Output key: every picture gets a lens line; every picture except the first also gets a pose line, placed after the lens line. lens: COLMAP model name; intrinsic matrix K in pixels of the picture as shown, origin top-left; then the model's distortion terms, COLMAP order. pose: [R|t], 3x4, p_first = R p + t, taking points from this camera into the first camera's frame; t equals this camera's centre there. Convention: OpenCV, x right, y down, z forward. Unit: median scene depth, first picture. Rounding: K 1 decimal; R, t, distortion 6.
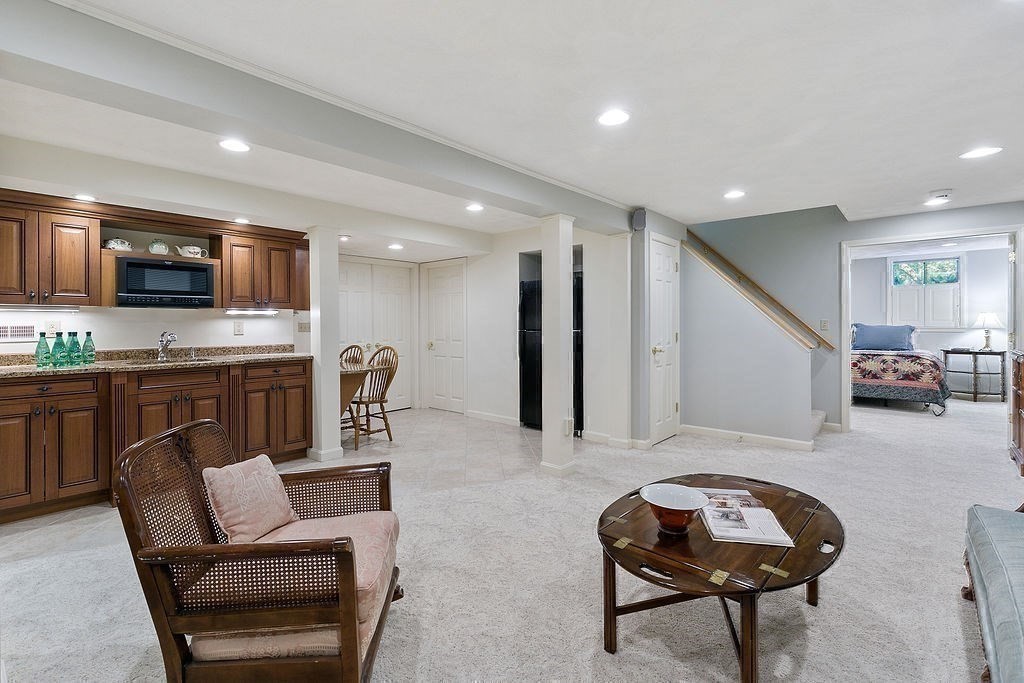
lens RADIAL K [[470.5, 0, 508.9], [0, 470.5, 332.1], [0, 0, 1]] dist [0.004013, -0.000774]
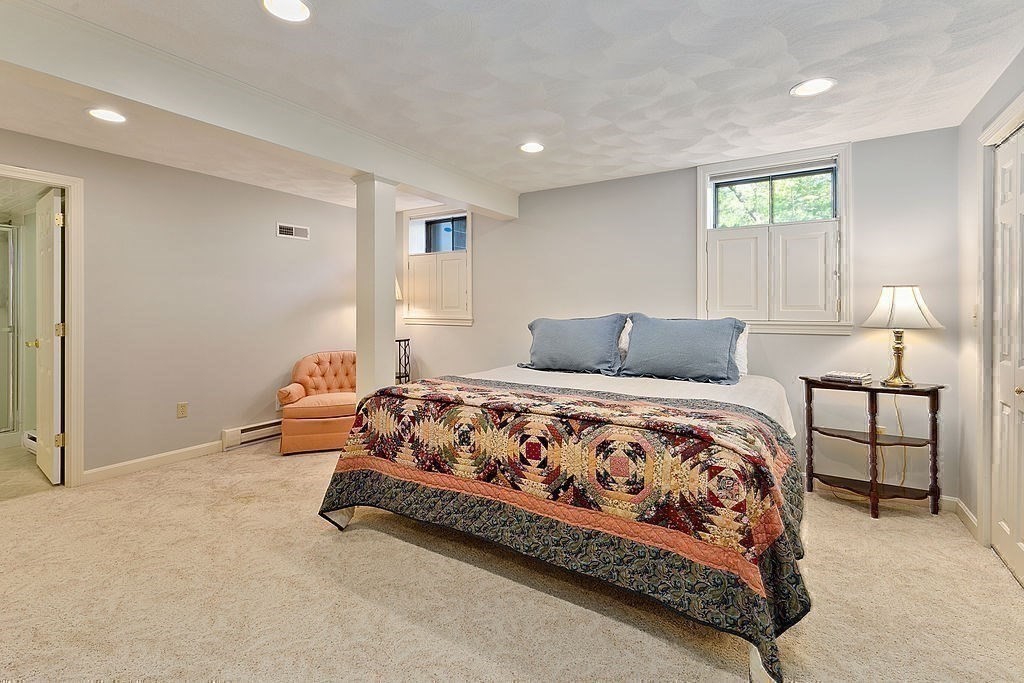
lens RADIAL K [[470.5, 0, 522.4], [0, 470.5, 305.8], [0, 0, 1]] dist [0.004013, -0.000774]
pose [[0.986130, 0.012497, 0.165506, 0.633764], [-0.009559, 0.999782, -0.018536, -0.016343], [-0.165701, 0.016697, 0.986035, 0.660213]]
